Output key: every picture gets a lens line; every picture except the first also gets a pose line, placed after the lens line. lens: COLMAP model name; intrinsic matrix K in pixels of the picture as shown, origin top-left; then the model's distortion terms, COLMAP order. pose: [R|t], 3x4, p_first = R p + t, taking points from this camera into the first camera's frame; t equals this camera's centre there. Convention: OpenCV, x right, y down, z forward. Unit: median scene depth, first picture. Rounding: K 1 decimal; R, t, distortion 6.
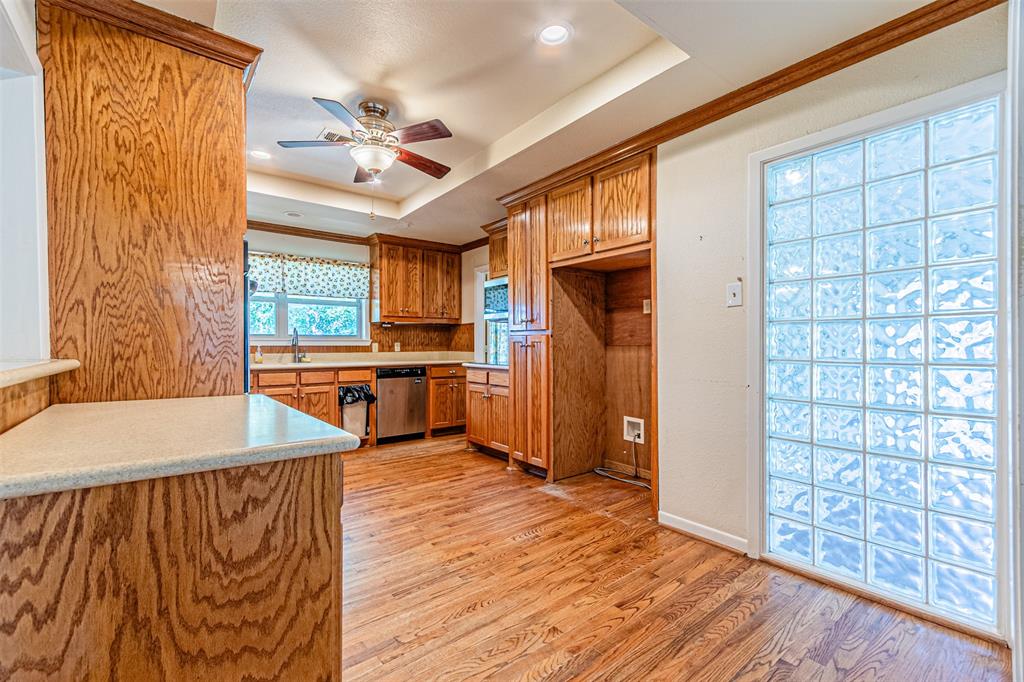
lens RADIAL K [[445.0, 0, 506.3], [0, 445.0, 343.9], [0, 0, 1]] dist [0.011358, -0.000053]
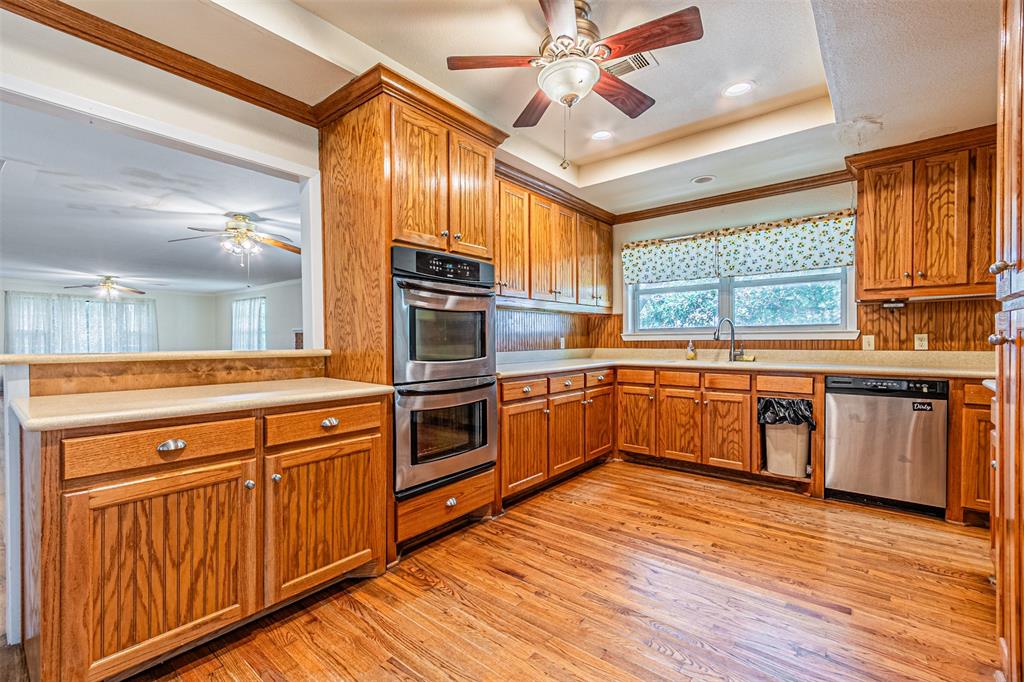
lens RADIAL K [[445.0, 0, 507.1], [0, 445.0, 344.7], [0, 0, 1]] dist [0.011358, -0.000053]
pose [[0.211188, 0.007778, -0.977414, 0.229344], [0.006937, 0.999931, 0.009456, 0.002039], [0.977421, -0.008777, 0.211120, 0.432341]]
